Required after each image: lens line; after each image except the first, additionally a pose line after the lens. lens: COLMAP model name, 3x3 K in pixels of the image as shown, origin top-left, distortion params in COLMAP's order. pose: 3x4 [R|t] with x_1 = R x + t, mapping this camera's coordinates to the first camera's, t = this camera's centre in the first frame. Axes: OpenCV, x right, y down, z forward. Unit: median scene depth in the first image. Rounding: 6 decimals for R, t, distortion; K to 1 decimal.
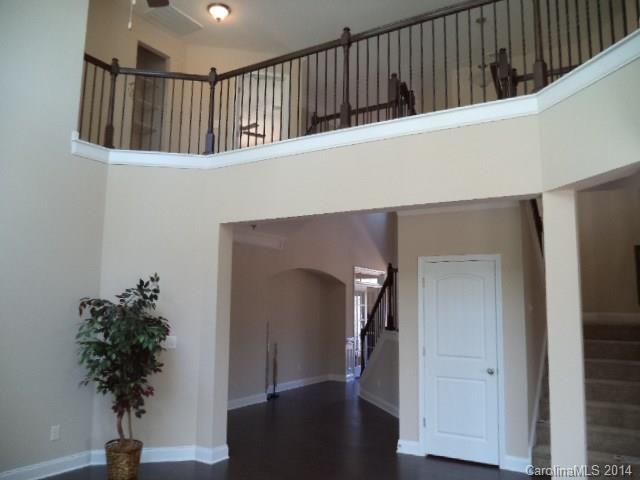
lens RADIAL K [[536.4, 0, 320.0], [0, 536.4, 240.0], [0, 0, 1]] dist [-0.010601, -0.007754]
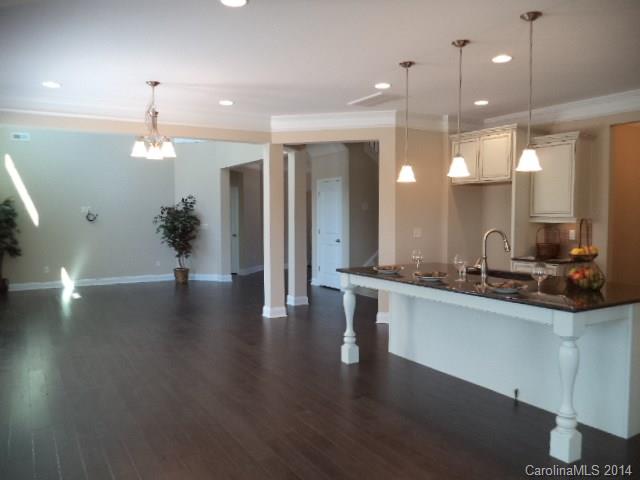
lens RADIAL K [[510.3, 0, 320.0], [0, 510.3, 240.0], [0, 0, 1]] dist [-0.052612, 0.001257]
pose [[0.885484, 0.004074, -0.464652, 1.112026], [0.072970, 0.986336, 0.147707, -0.022630], [0.458904, -0.164698, 0.873087, -0.582805]]
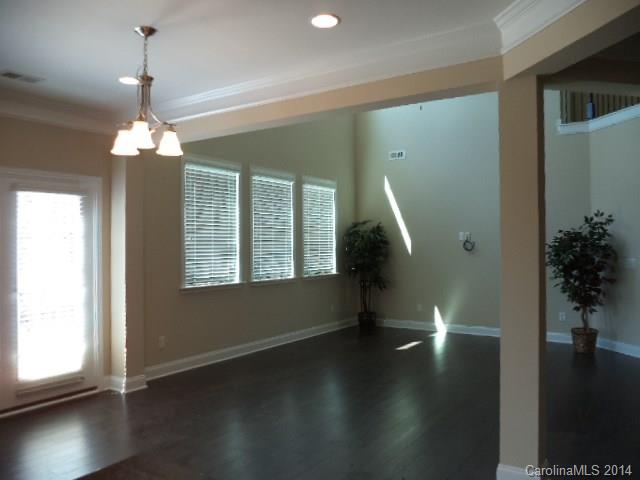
lens RADIAL K [[510.3, 0, 320.0], [0, 510.3, 240.0], [0, 0, 1]] dist [-0.052612, 0.001257]
pose [[-0.016399, -0.017017, -0.999721, 0.944528], [0.129526, 0.991394, -0.019000, 0.069624], [0.991440, -0.129801, -0.014054, 0.323951]]
